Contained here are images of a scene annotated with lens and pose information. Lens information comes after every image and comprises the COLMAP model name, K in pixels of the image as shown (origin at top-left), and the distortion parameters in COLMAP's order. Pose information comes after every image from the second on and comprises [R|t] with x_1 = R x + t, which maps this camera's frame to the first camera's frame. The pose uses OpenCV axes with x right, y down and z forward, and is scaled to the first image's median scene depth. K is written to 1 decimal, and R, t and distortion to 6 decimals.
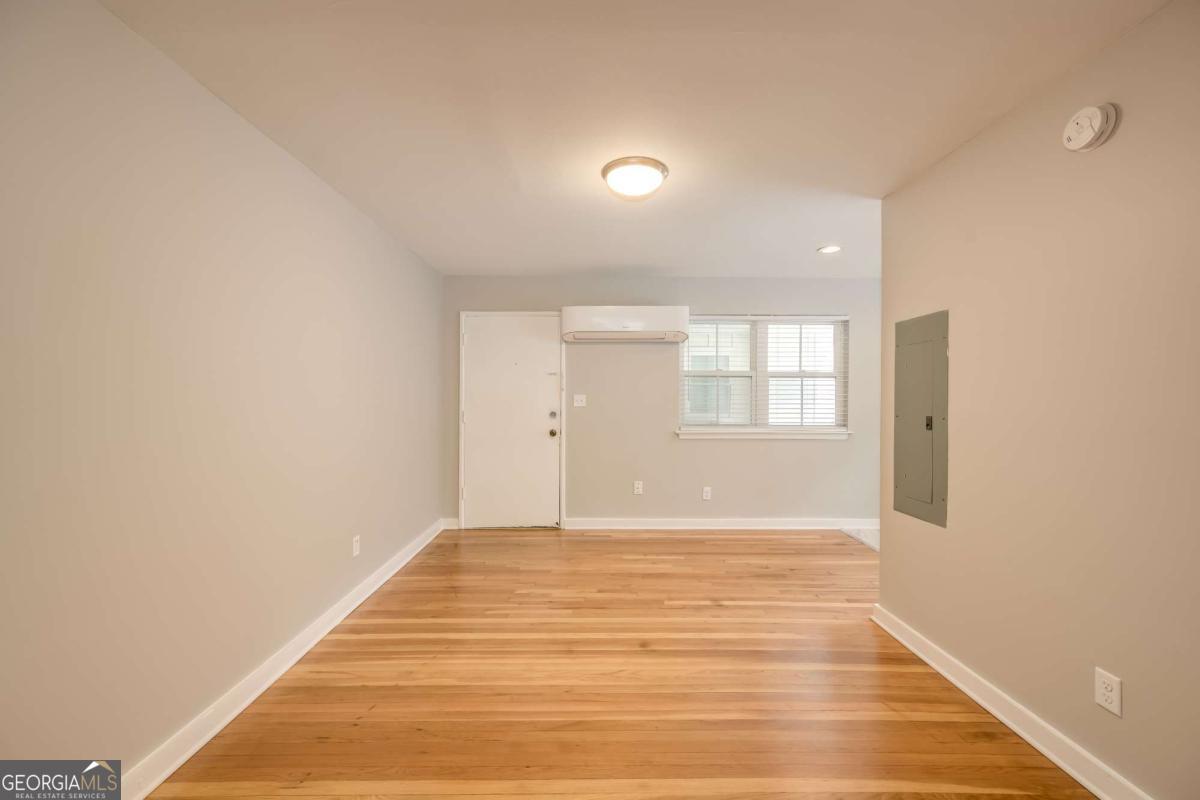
lens RADIAL K [[484.7, 0, 600.0], [0, 484.7, 400.0], [0, 0, 1]] dist [0.001859, 0.000175]
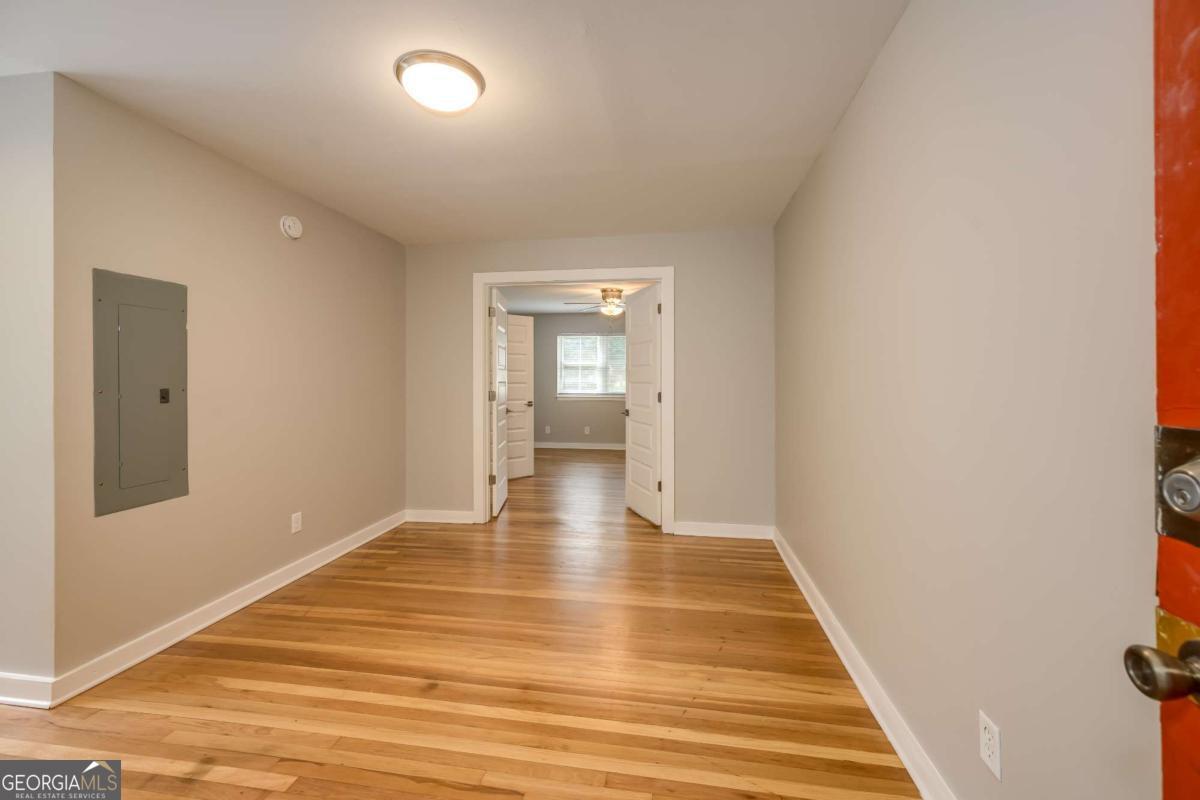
lens RADIAL K [[484.7, 0, 600.0], [0, 484.7, 400.0], [0, 0, 1]] dist [0.001859, 0.000175]
pose [[-0.985531, -0.009185, 0.169248, -0.321863], [-0.002455, 0.999200, 0.039926, 0.016030], [-0.169479, 0.038933, -0.984765, 1.801406]]
